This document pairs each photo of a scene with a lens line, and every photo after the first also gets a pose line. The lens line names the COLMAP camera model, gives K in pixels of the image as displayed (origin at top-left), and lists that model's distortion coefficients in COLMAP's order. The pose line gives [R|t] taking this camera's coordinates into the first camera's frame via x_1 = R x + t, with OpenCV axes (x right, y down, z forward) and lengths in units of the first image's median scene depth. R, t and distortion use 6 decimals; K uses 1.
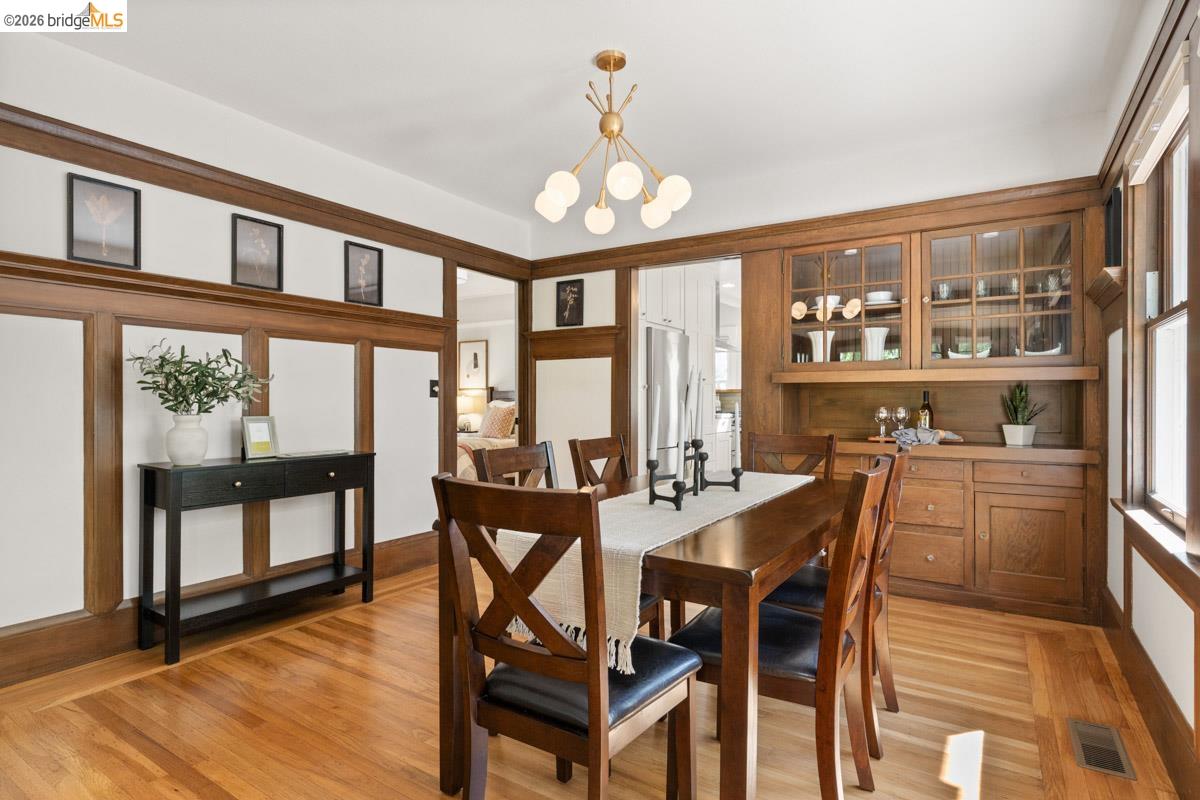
lens RADIAL K [[627.5, 0, 590.9], [0, 627.5, 403.2], [0, 0, 1]] dist [0.000271, -0.001613]
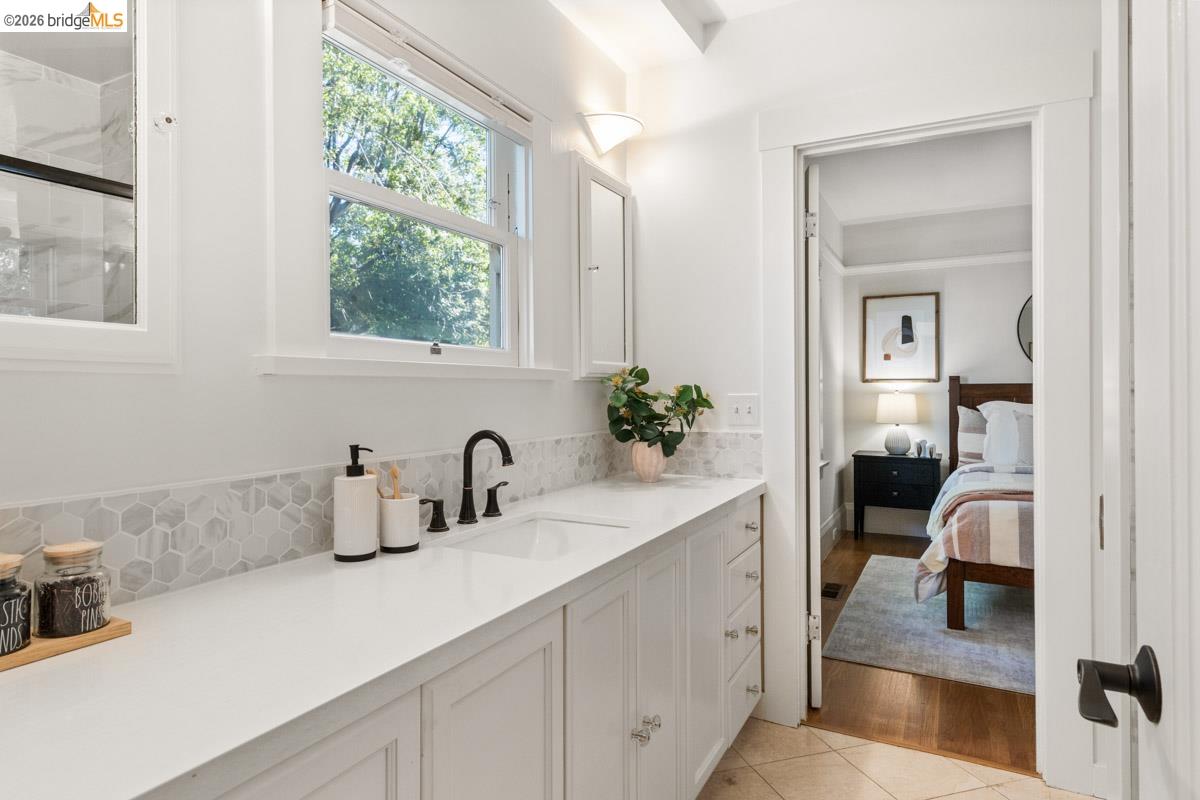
lens RADIAL K [[678.5, 0, 591.7], [0, 678.5, 392.4], [0, 0, 1]] dist [0.018932, 0.001023]
pose [[0.996138, -0.003361, 0.087740, -1.316542], [0.002902, 0.999981, 0.005361, -0.039329], [-0.087757, -0.005086, 0.996129, 1.050448]]
